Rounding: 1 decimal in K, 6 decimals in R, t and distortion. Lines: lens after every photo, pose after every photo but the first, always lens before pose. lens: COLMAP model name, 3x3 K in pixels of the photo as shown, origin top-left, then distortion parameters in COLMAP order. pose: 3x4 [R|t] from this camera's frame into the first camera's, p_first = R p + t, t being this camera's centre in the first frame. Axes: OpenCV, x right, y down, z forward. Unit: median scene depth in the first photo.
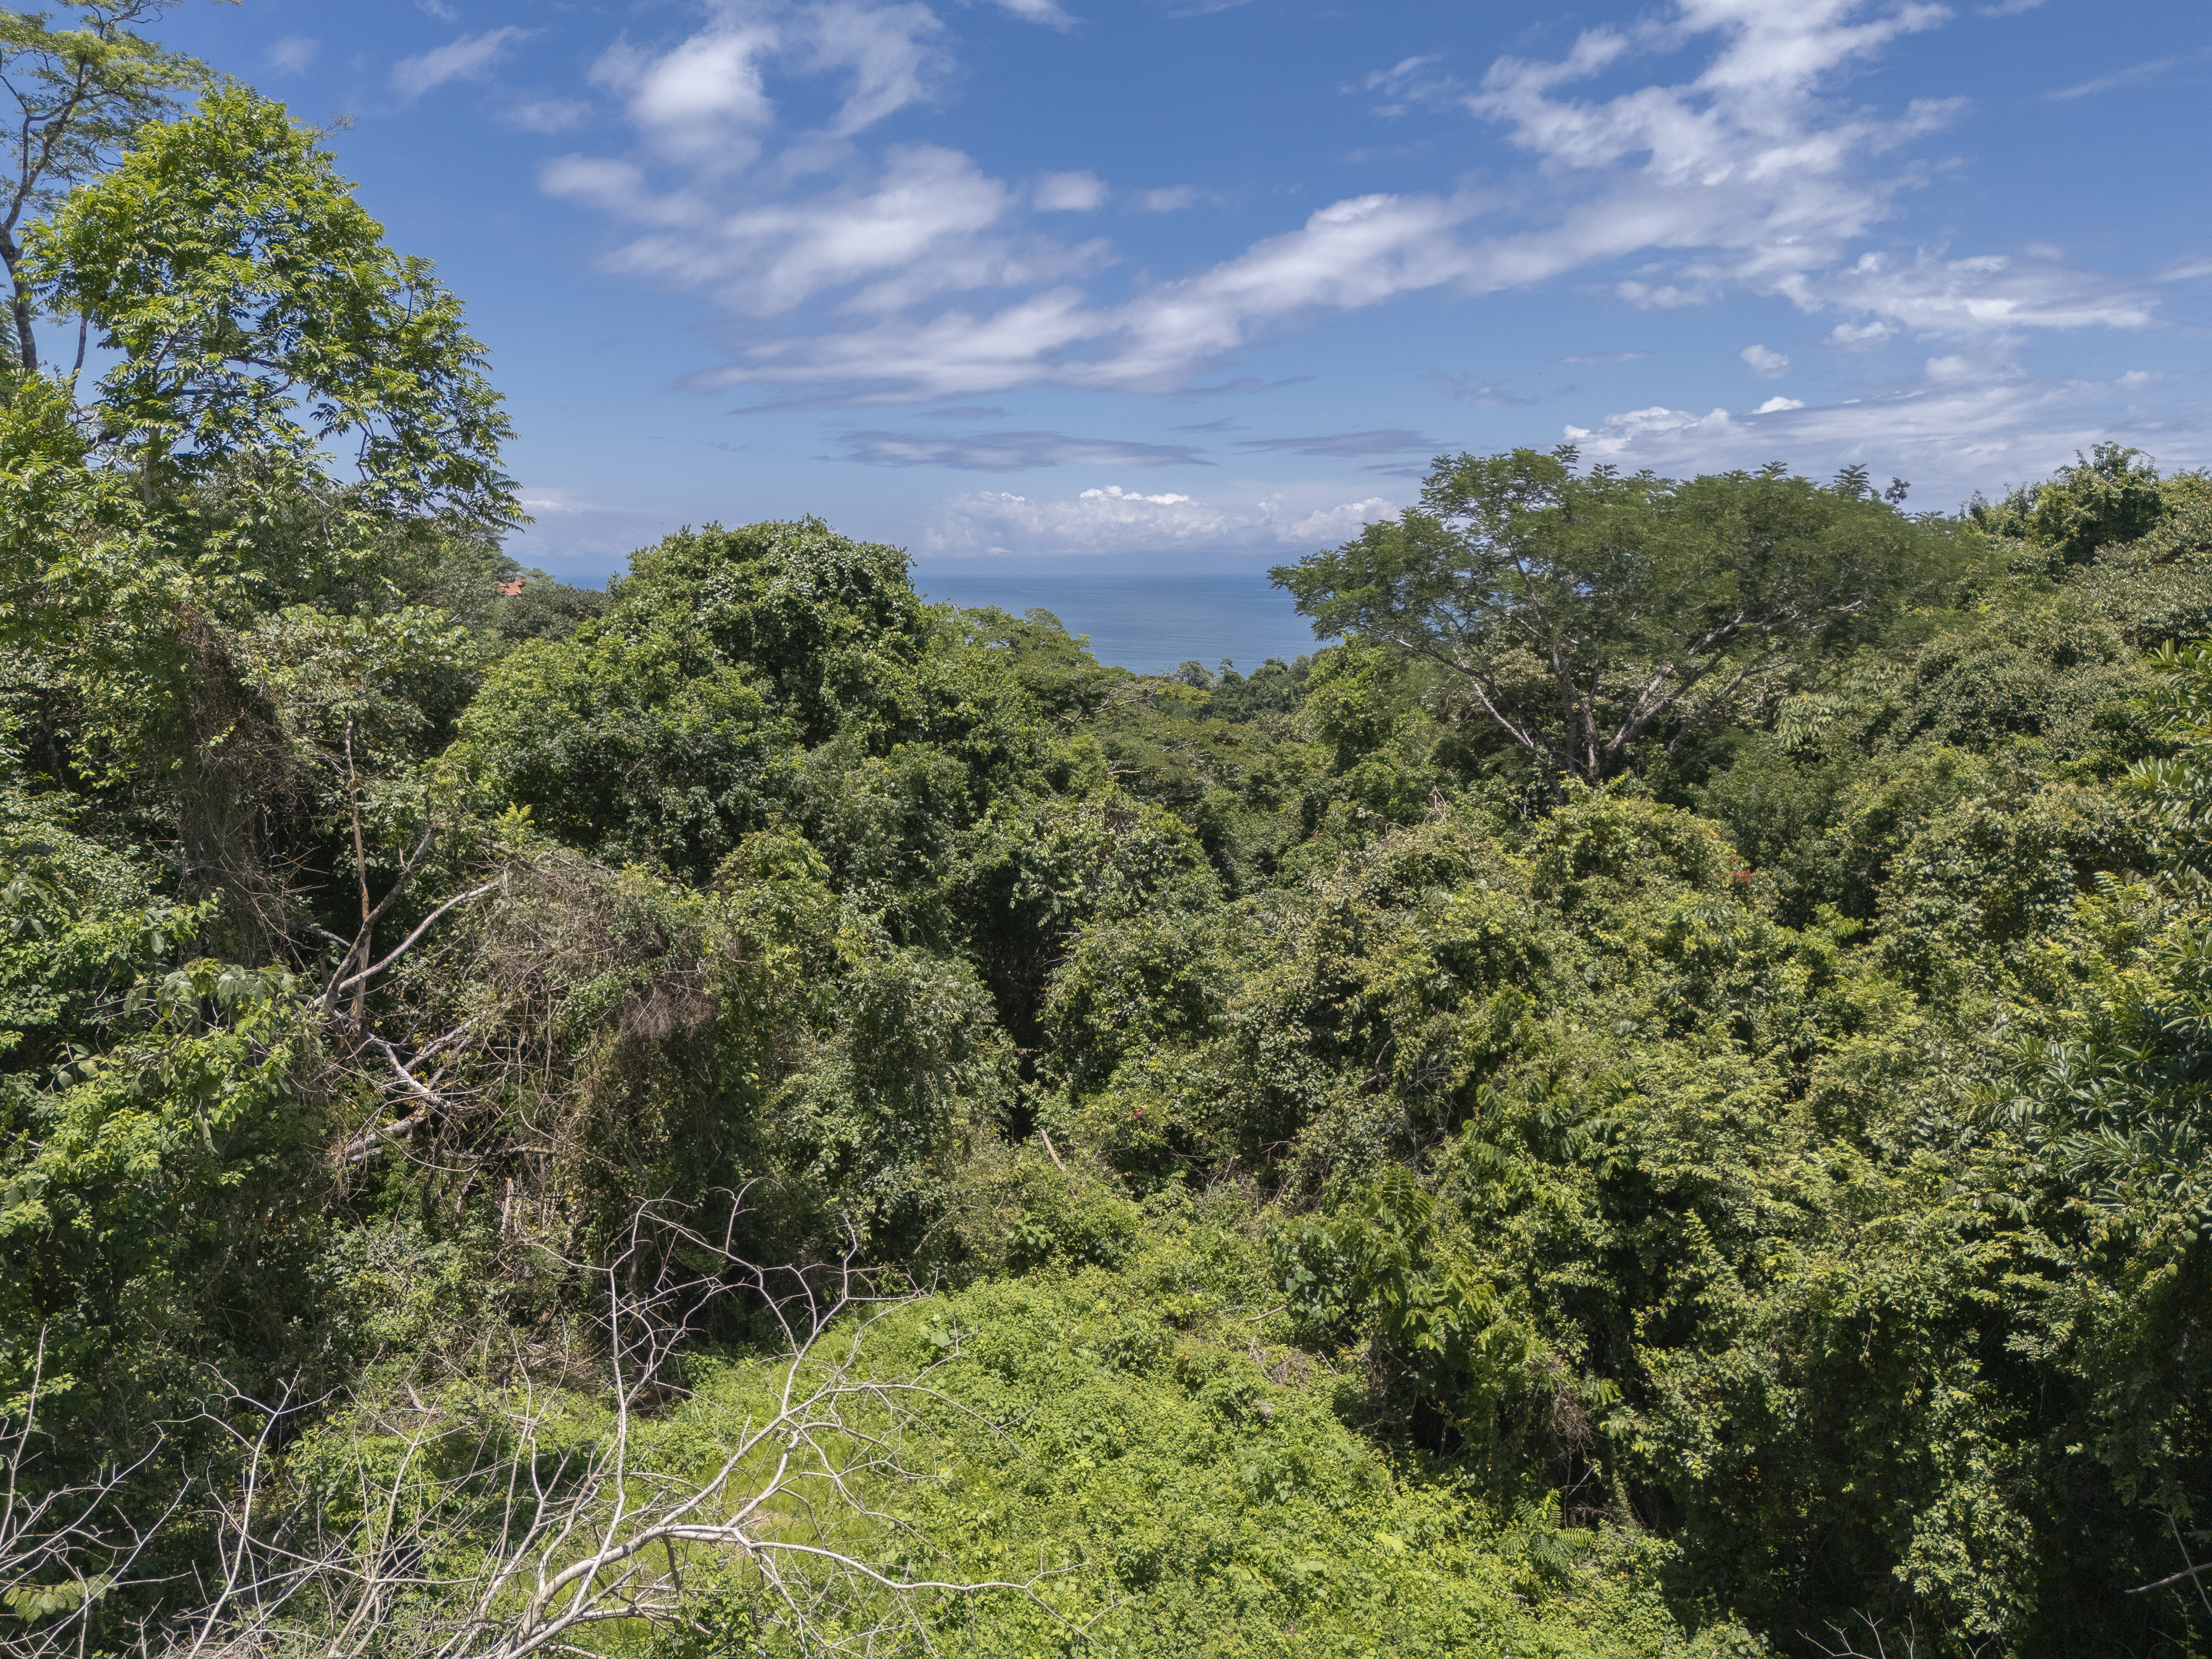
lens RADIAL K [[1627.7, 0, 1107.4], [0, 1627.7, 819.3], [0, 0, 1]] dist [0.078391, -0.043308]
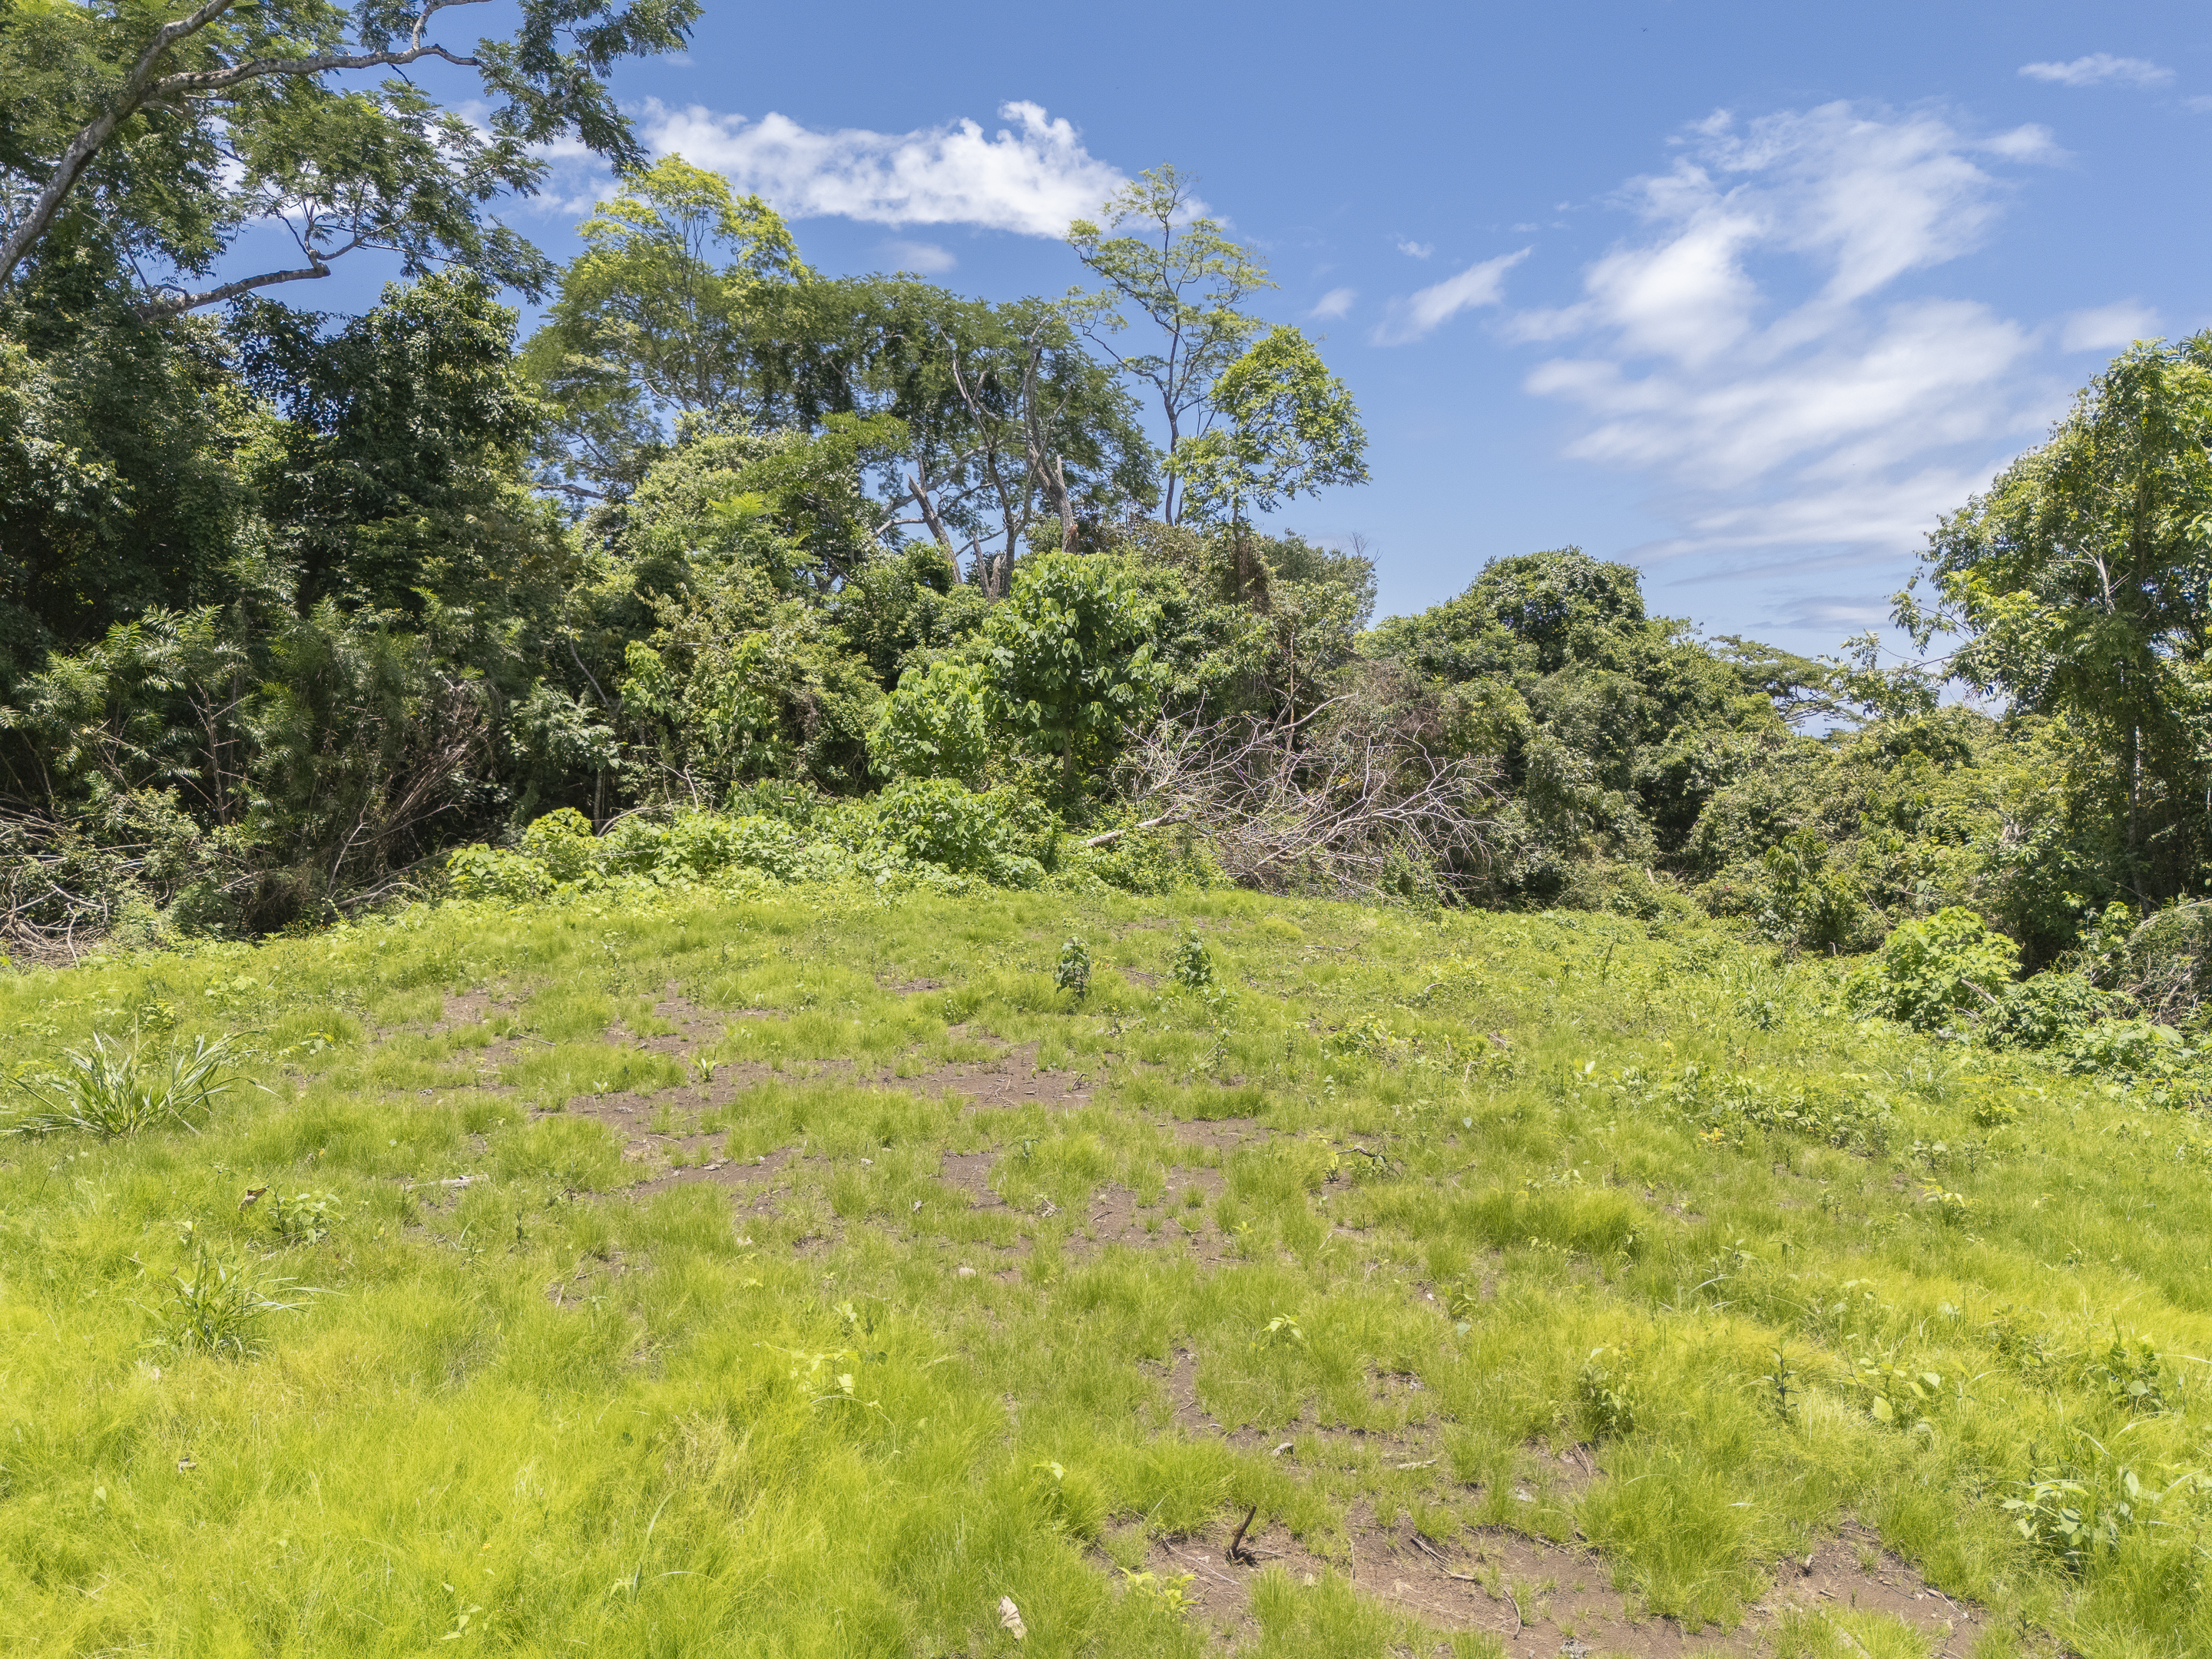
lens RADIAL K [[1662.1, 0, 1107.3], [0, 1662.1, 853.6], [0, 0, 1]] dist [0.065380, -0.007735]
pose [[0.858689, 0.047917, -0.510252, 0.329413], [-0.092744, 0.993710, -0.062758, 0.306041], [0.504035, 0.101212, 0.857732, -0.691978]]
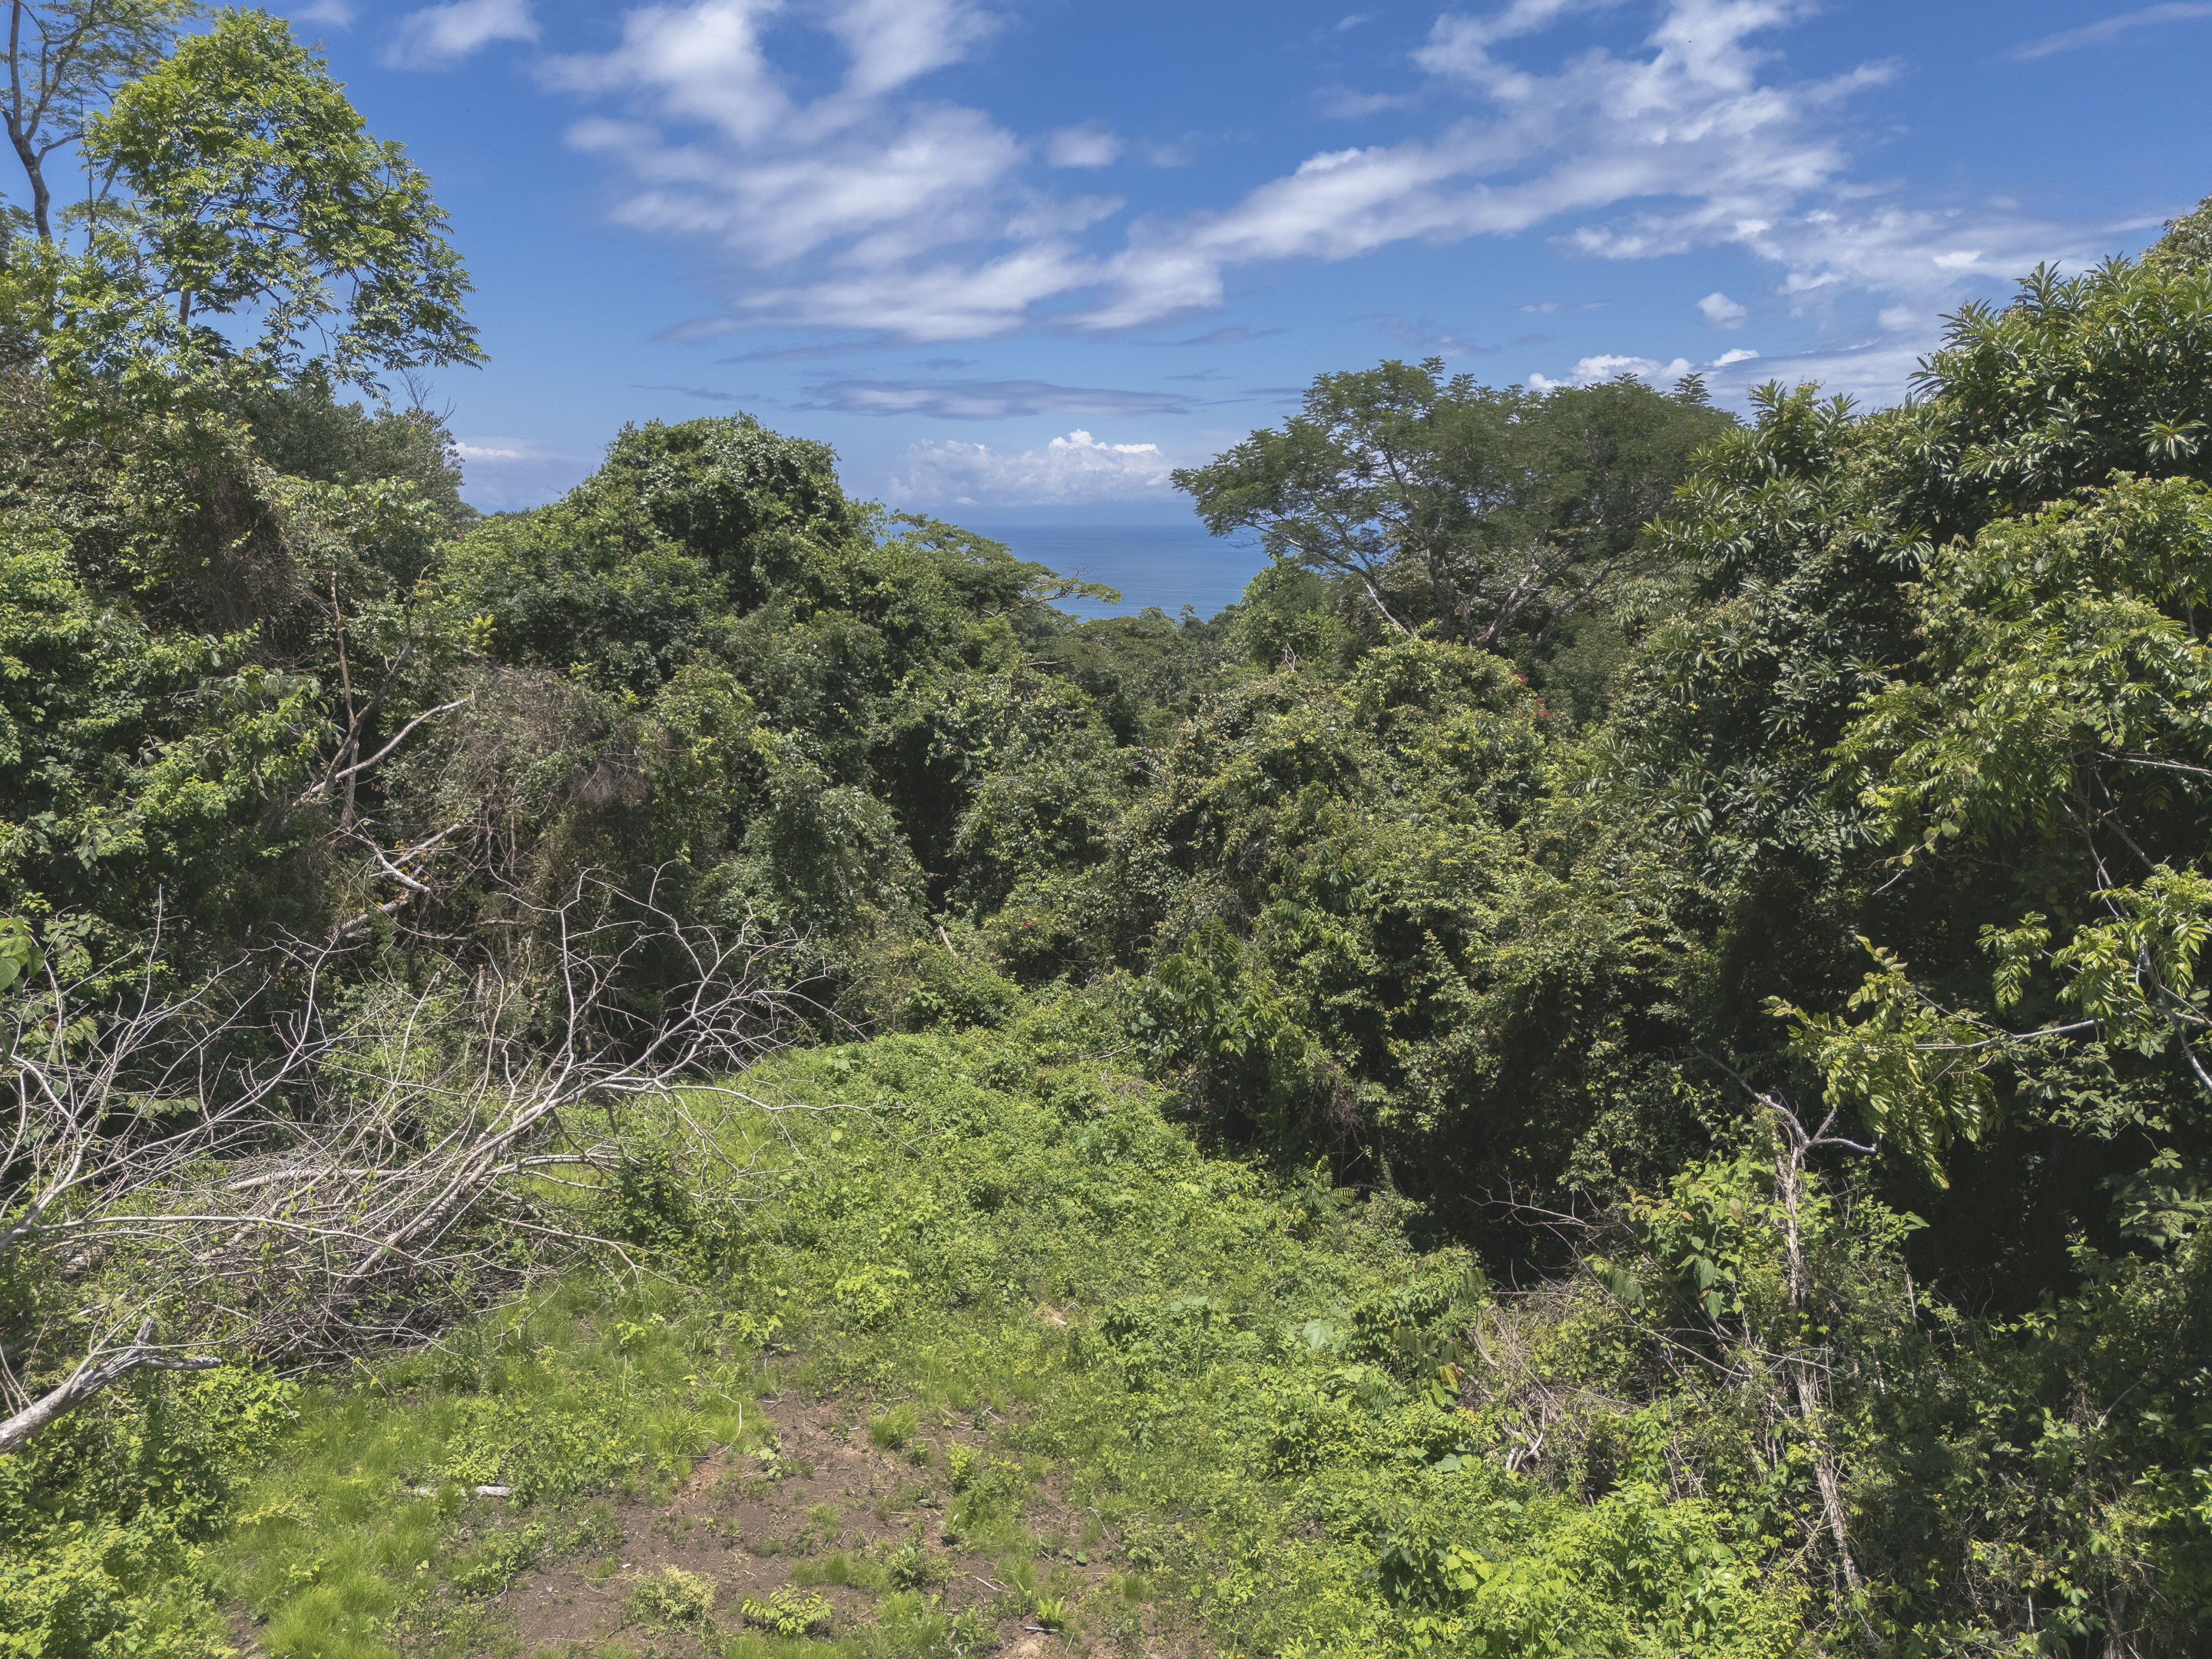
lens RADIAL K [[1627.7, 0, 1108.0], [0, 1627.7, 832.4], [0, 0, 1]] dist [0.078391, -0.043308]
pose [[0.999809, -0.004861, 0.018936, 0.054108], [0.004182, 0.999352, 0.035738, 0.074513], [-0.019097, -0.035652, 0.999182, -0.156052]]
